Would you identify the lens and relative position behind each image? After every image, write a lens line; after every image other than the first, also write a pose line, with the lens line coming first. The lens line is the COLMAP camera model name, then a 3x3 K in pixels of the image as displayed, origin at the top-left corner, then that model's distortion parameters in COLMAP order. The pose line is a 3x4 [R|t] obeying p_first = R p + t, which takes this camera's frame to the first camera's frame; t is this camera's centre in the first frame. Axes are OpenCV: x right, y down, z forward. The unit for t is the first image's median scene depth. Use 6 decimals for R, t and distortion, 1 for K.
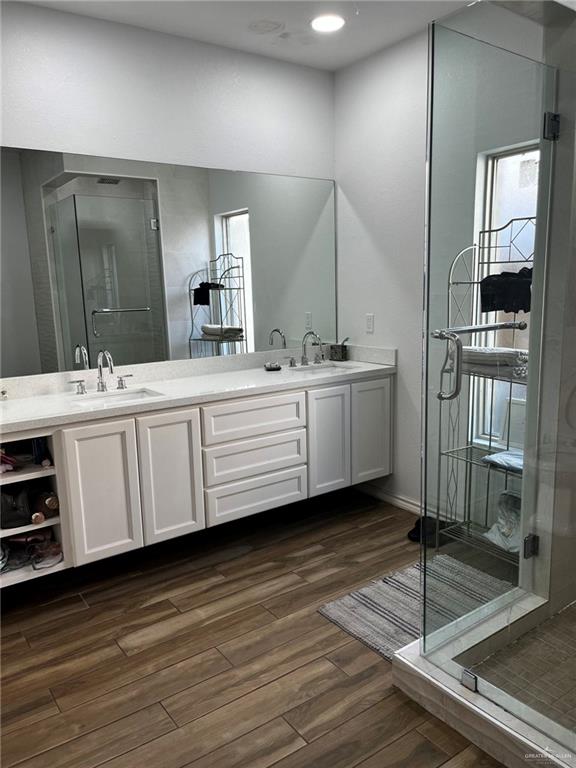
lens RADIAL K [[586.9, 0, 286.5], [0, 586.9, 386.3], [0, 0, 1]] dist [0.052492, -0.050046]
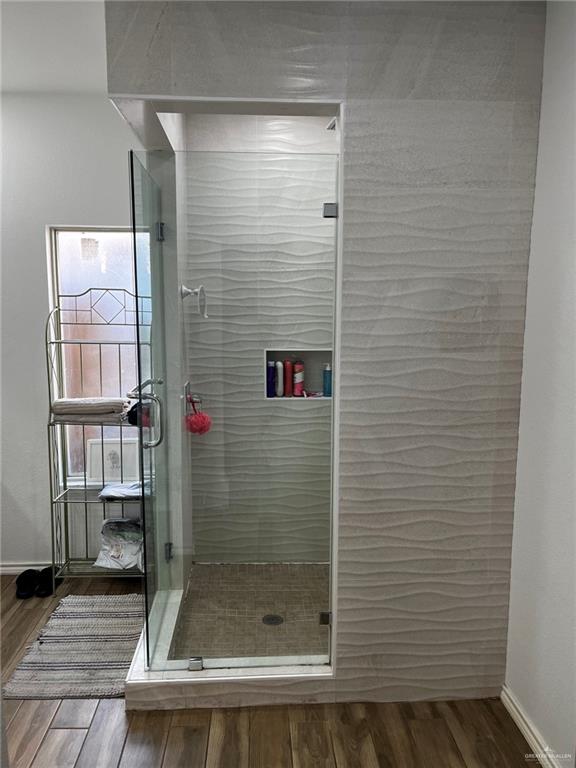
lens RADIAL K [[586.9, 0, 280.4], [0, 586.9, 382.9], [0, 0, 1]] dist [0.052492, -0.050046]
pose [[0.558491, -0.090107, 0.824602, -0.422865], [0.134639, 0.990748, 0.017073, -0.071294], [-0.818511, 0.101489, 0.565455, 0.053644]]
